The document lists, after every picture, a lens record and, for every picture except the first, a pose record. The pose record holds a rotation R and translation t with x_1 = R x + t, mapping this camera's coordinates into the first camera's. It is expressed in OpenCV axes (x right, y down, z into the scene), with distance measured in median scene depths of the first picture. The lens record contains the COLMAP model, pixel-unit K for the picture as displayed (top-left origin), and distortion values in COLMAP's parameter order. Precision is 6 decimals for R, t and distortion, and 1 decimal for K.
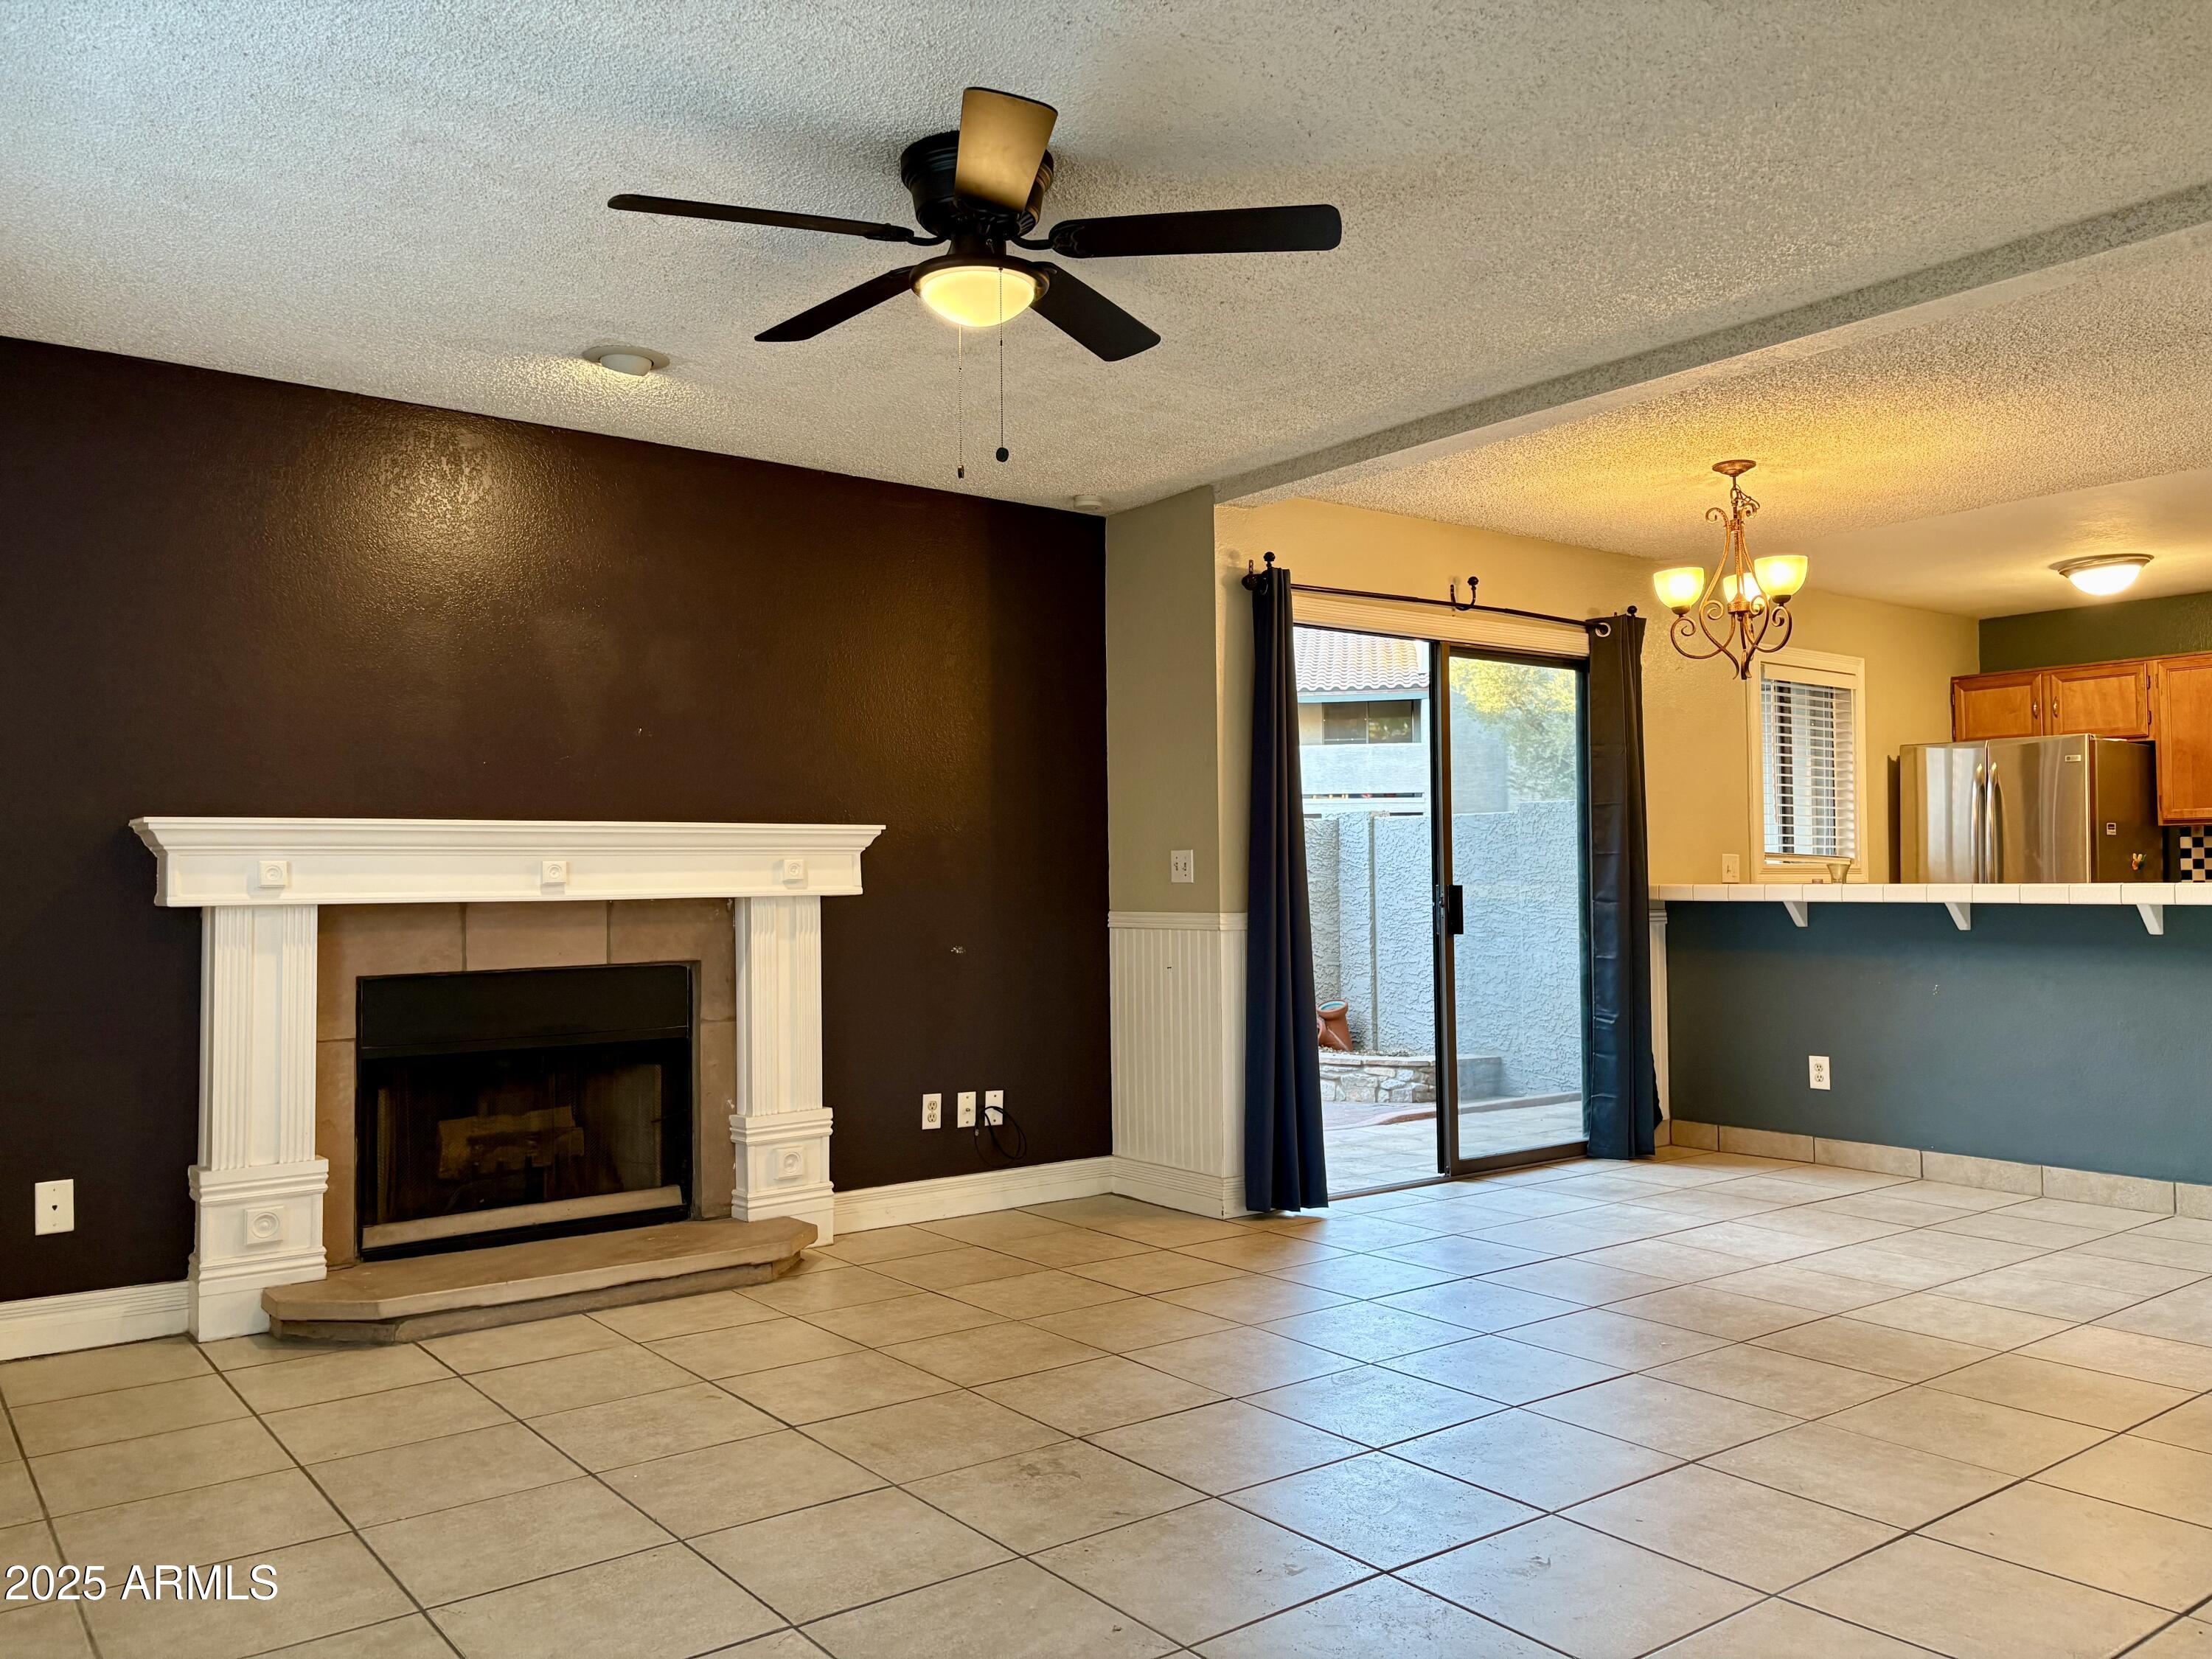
lens RADIAL K [[1709.7, 0, 1111.2], [0, 1709.7, 826.6], [0, 0, 1]] dist [0.045698, -0.011266]
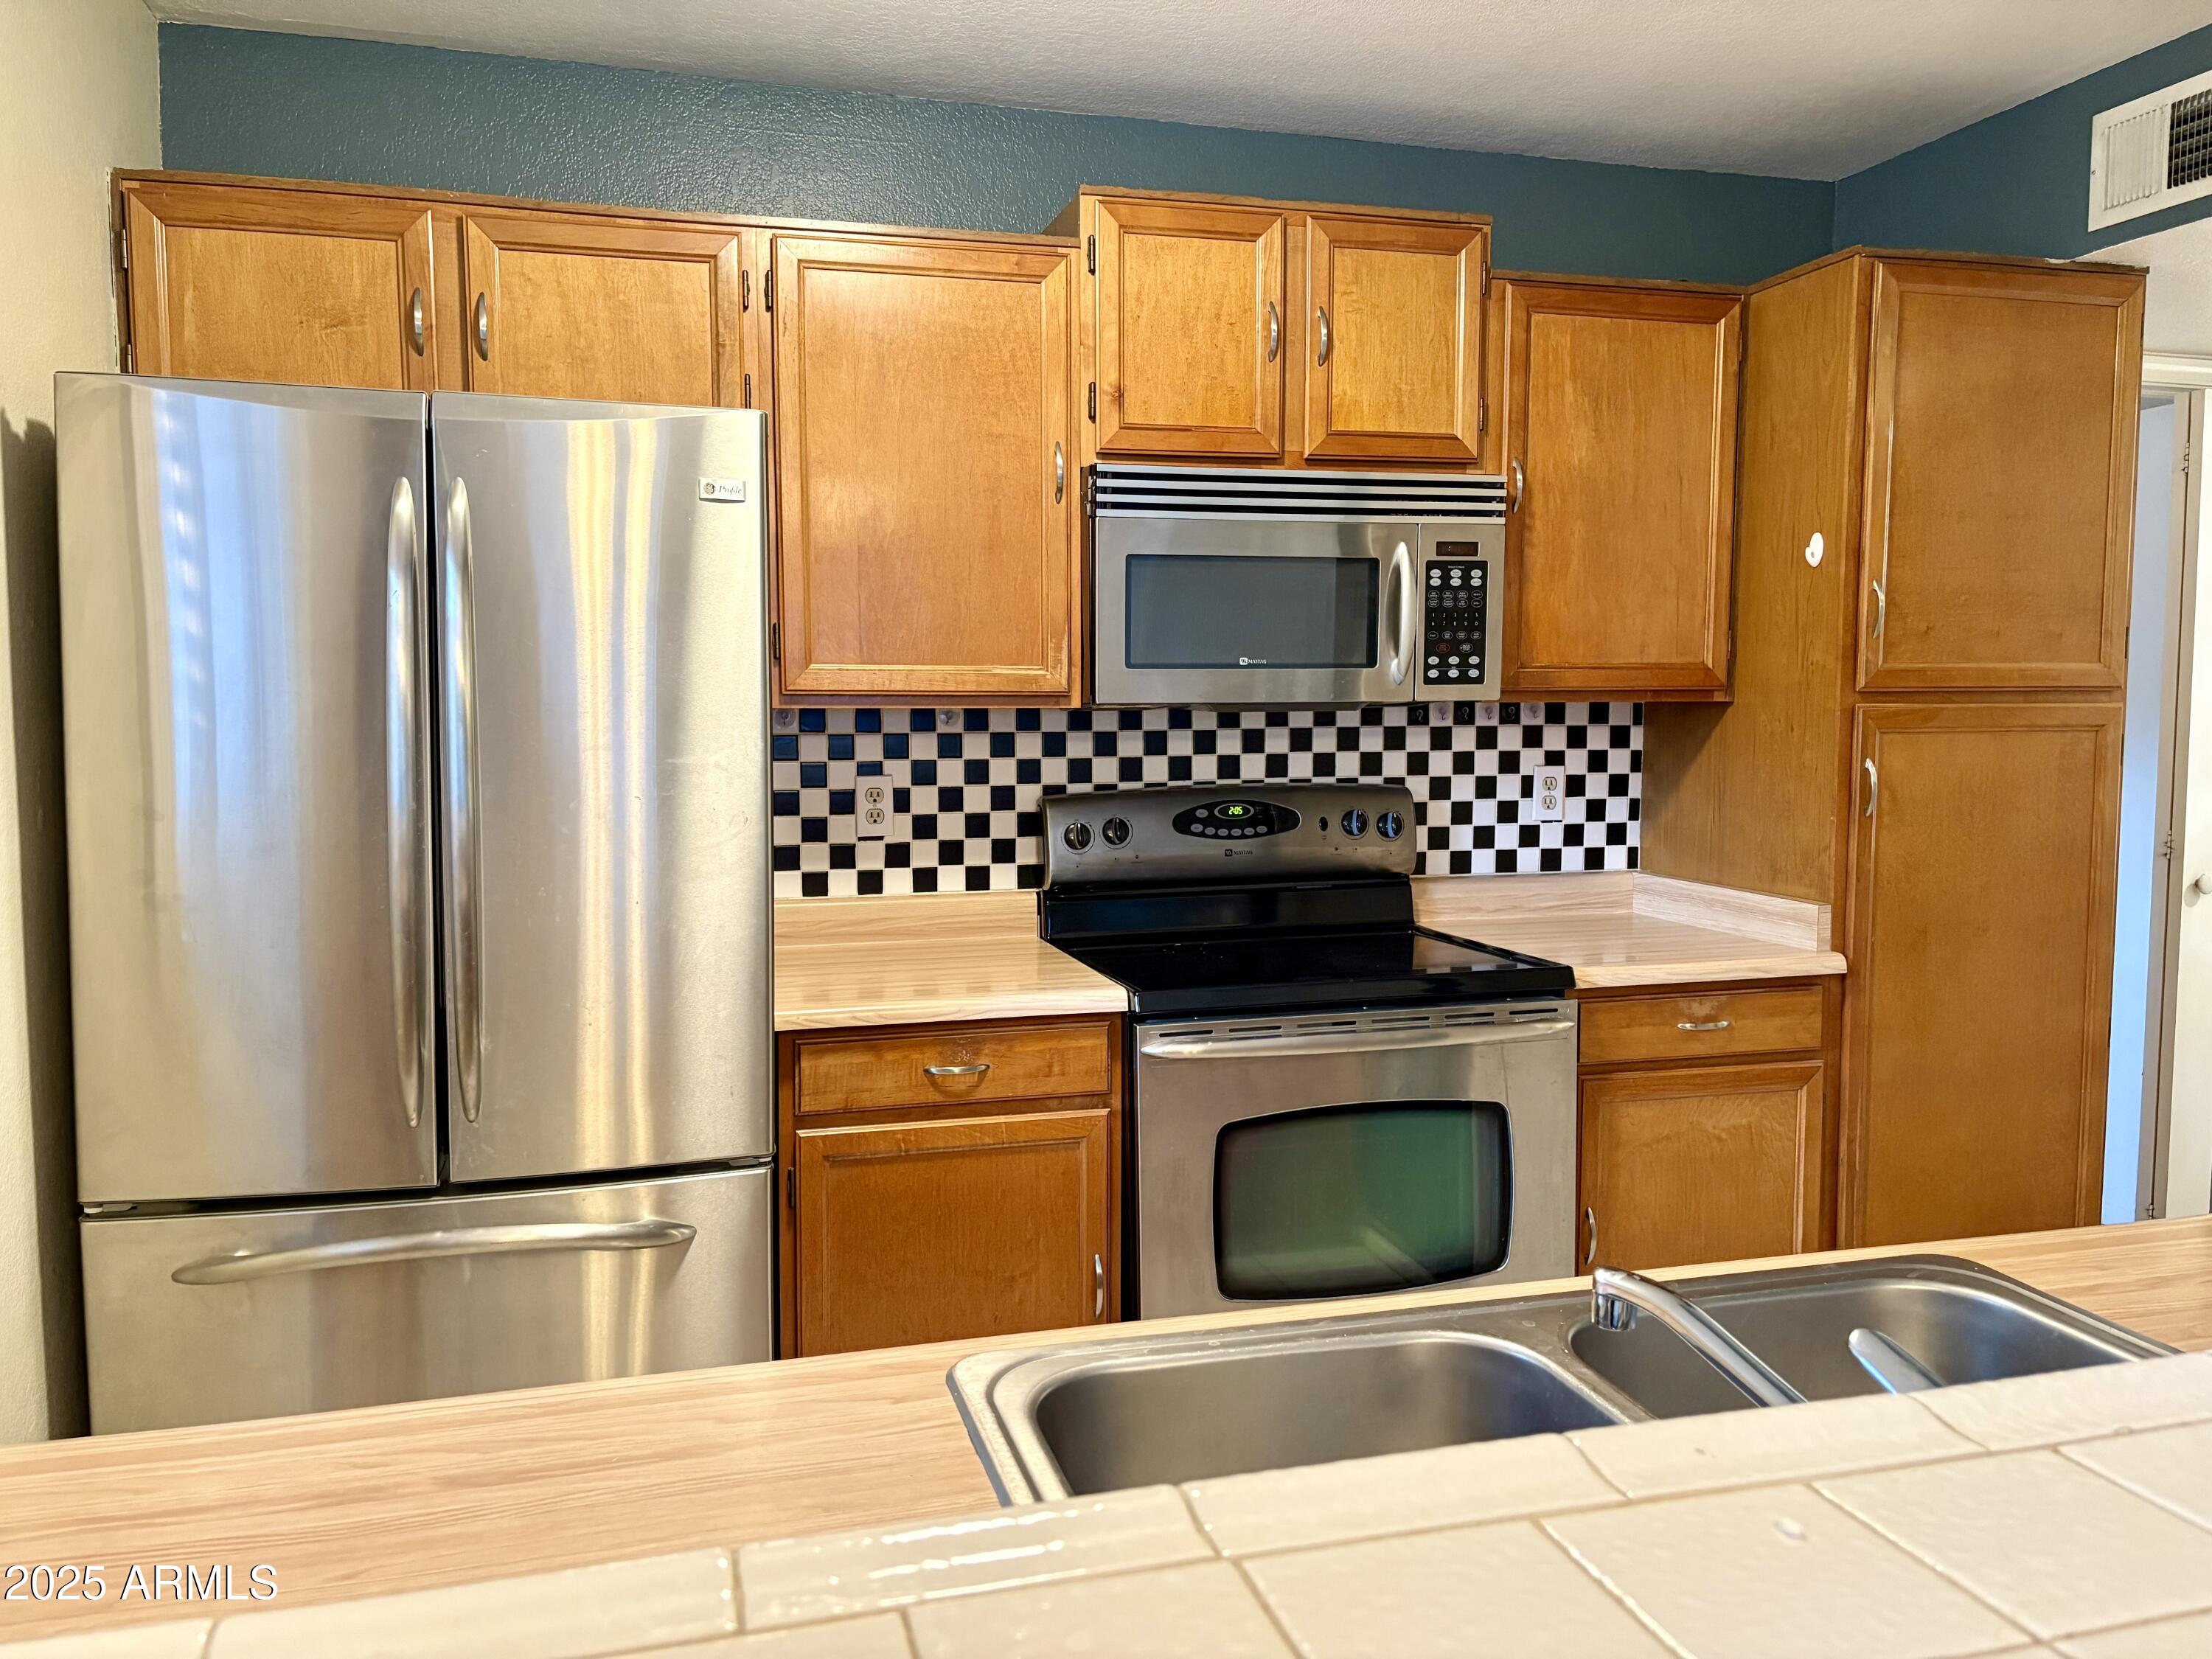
lens RADIAL K [[1709.7, 0, 1105.5], [0, 1709.7, 823.5], [0, 0, 1]] dist [0.045698, -0.011266]
pose [[0.367805, -0.082423, 0.926243, 0.297897], [-0.044131, 0.993395, 0.105923, -0.017178], [-0.928855, -0.079835, 0.361738, 0.800964]]
